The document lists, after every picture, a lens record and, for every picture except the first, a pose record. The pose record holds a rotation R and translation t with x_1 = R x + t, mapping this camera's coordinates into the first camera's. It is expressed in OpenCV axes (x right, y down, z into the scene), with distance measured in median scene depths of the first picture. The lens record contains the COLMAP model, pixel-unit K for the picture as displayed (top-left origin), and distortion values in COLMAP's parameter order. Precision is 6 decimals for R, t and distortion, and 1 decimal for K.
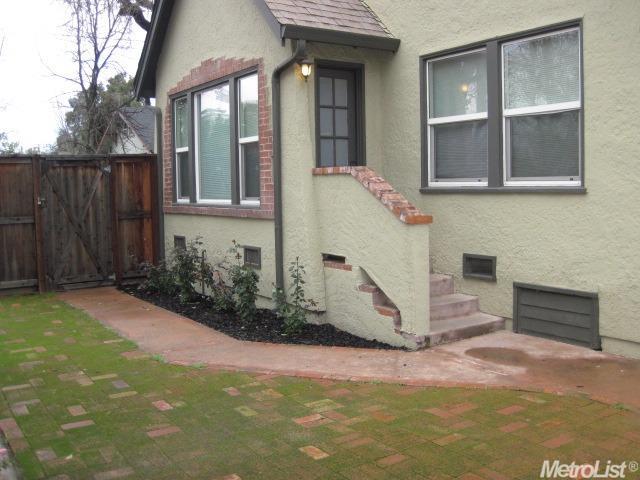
lens RADIAL K [[663.9, 0, 324.7], [0, 663.9, 239.1], [0, 0, 1]] dist [-0.169222, 0.118826]
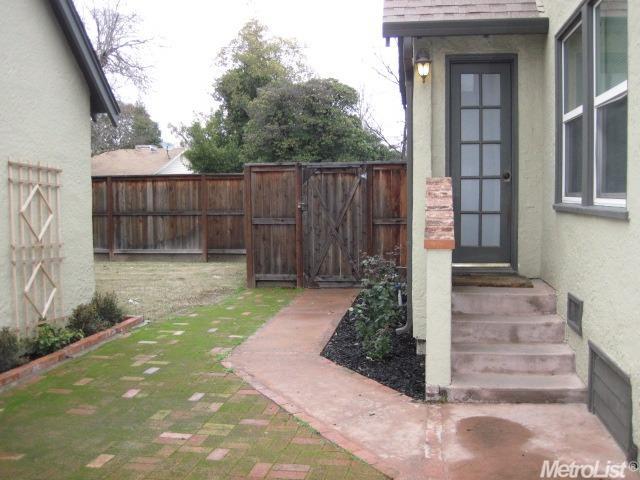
lens RADIAL K [[663.9, 0, 324.7], [0, 663.9, 239.1], [0, 0, 1]] dist [-0.169222, 0.118826]
pose [[0.733767, 0.059651, -0.676778, 0.568419], [-0.061324, 0.997887, 0.021466, -0.042946], [0.676628, 0.025751, 0.735874, 0.299142]]
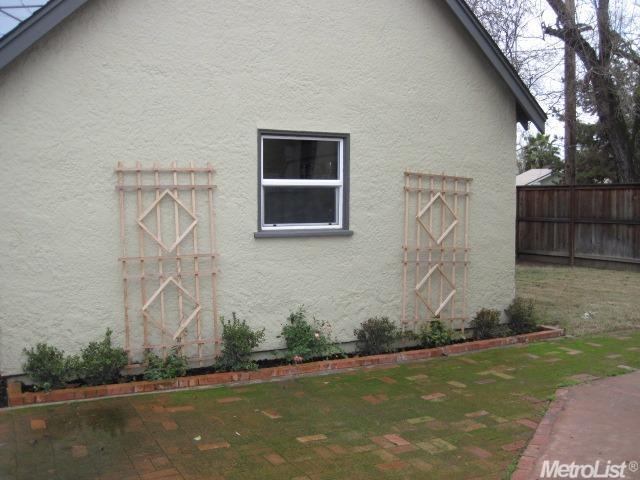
lens RADIAL K [[663.9, 0, 324.7], [0, 663.9, 239.1], [0, 0, 1]] dist [-0.169222, 0.118826]
pose [[-0.117998, 0.074904, -0.990185, 0.698899], [-0.078144, 0.993358, 0.084456, -0.082323], [0.989934, 0.087343, -0.111361, 0.698407]]
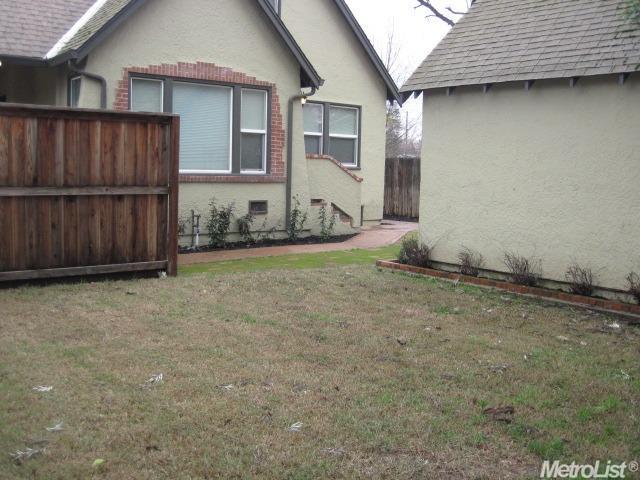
lens RADIAL K [[663.9, 0, 324.7], [0, 663.9, 239.1], [0, 0, 1]] dist [-0.169222, 0.118826]
pose [[-0.084209, -0.089732, 0.992400, -2.224979], [0.054890, 0.994007, 0.094534, -0.048617], [-0.994935, 0.062433, -0.078779, 1.290240]]
